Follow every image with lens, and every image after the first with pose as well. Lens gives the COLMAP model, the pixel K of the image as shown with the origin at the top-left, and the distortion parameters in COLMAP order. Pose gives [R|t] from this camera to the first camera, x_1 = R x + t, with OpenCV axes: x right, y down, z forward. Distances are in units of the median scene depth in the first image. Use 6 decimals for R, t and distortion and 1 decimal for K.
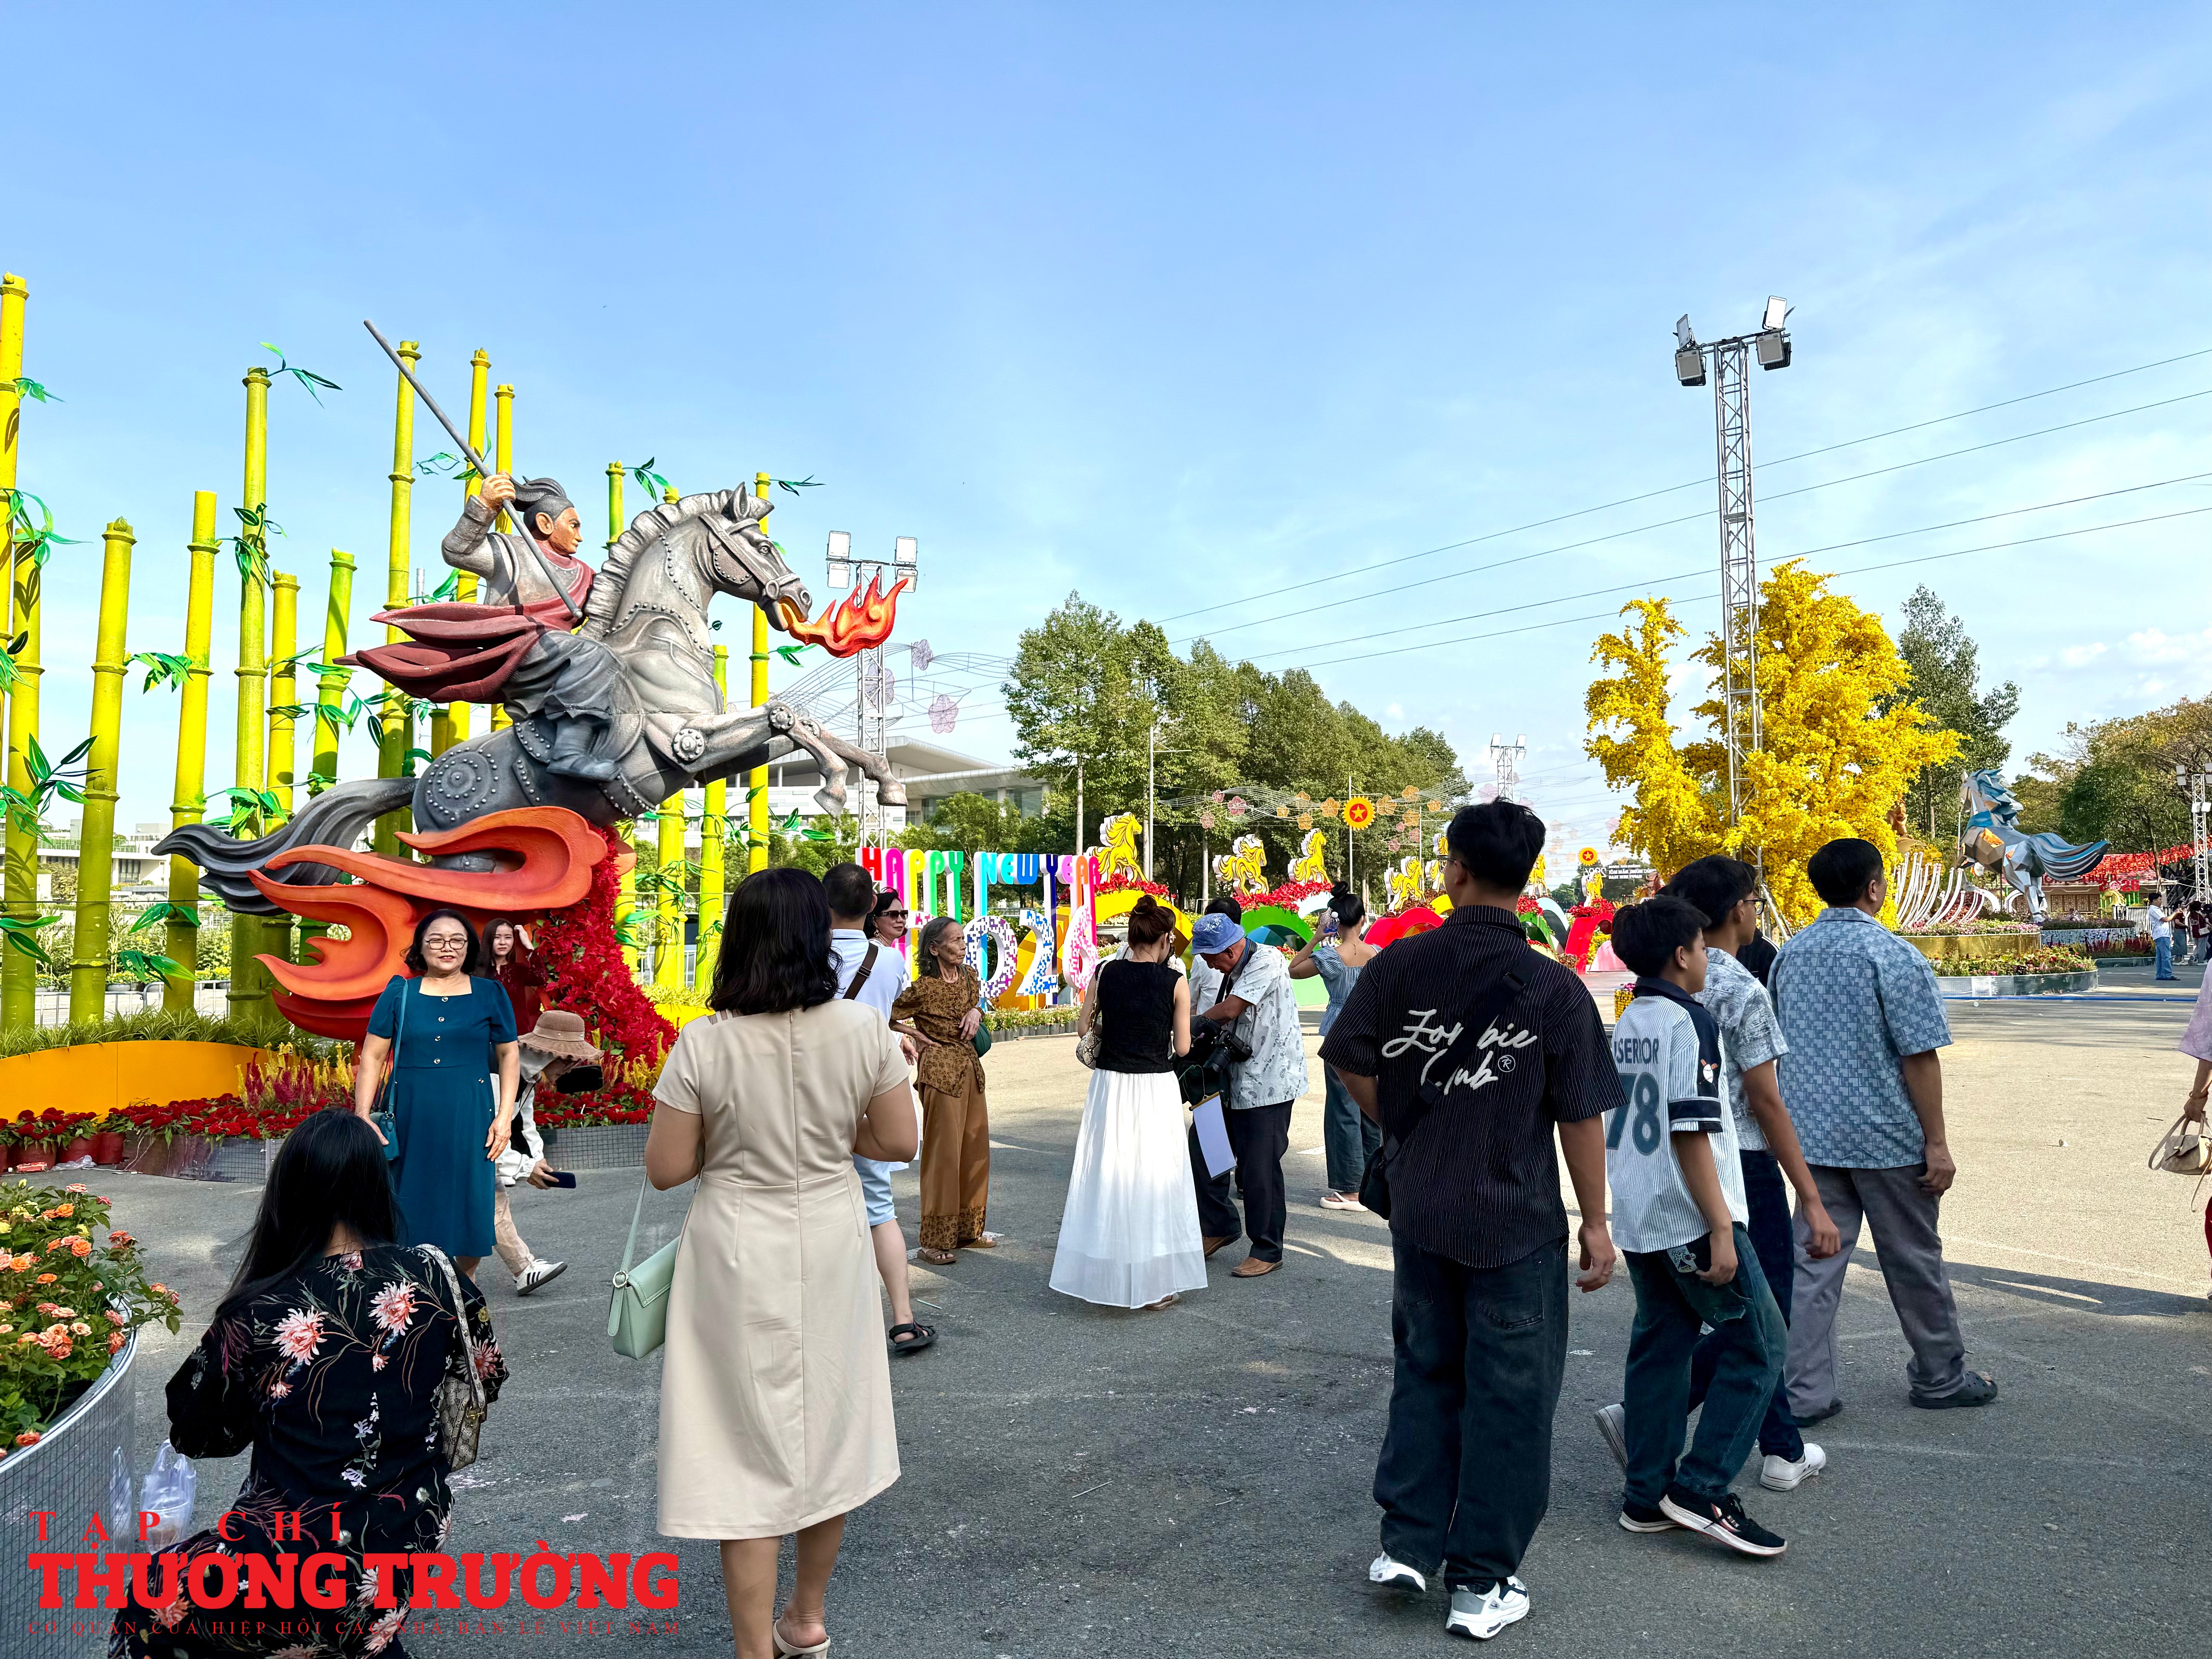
lens RADIAL K [[1663.9, 0, 1106.0], [0, 1663.9, 829.5], [0, 0, 1]] dist [0.092072, -0.131320]
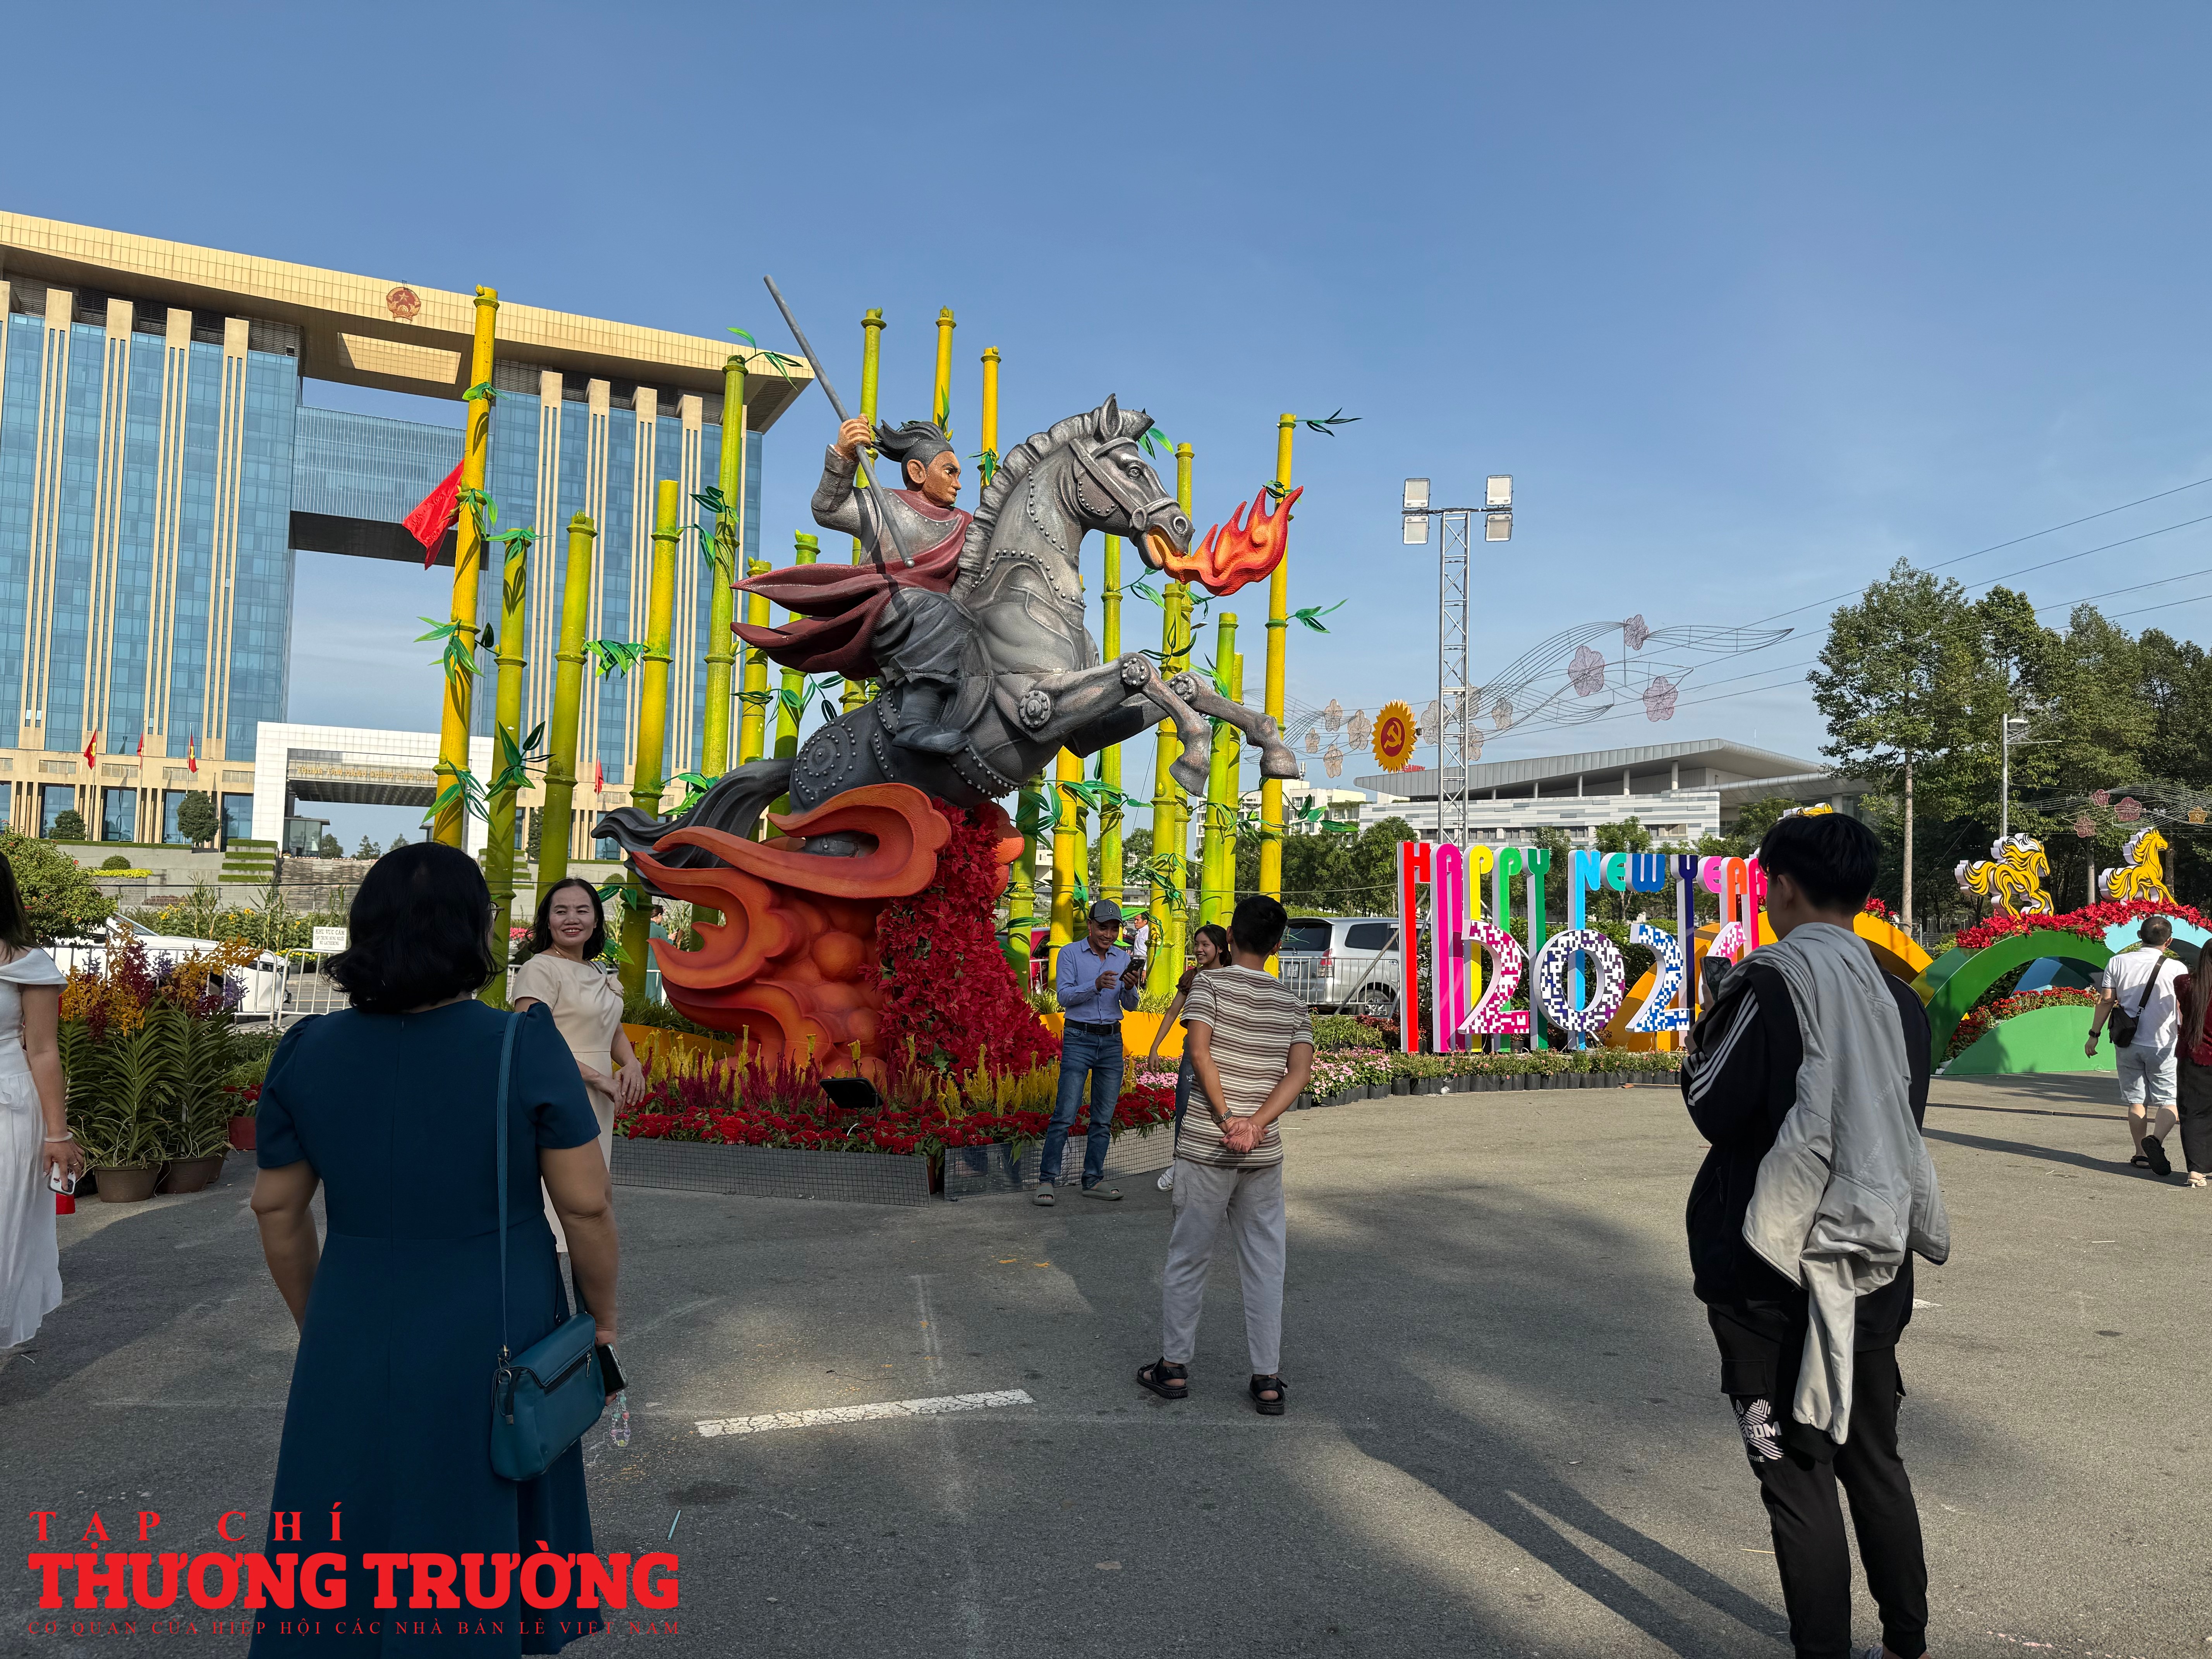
lens RADIAL K [[1539.7, 0, 1140.2], [0, 1539.7, 836.4], [0, 0, 1]] dist [0.042634, -0.067734]
pose [[0.847423, 0.000136, -0.530919, 0.086149], [-0.004819, 0.999961, -0.007437, 0.007997], [0.530897, 0.008861, 0.847390, 0.149421]]
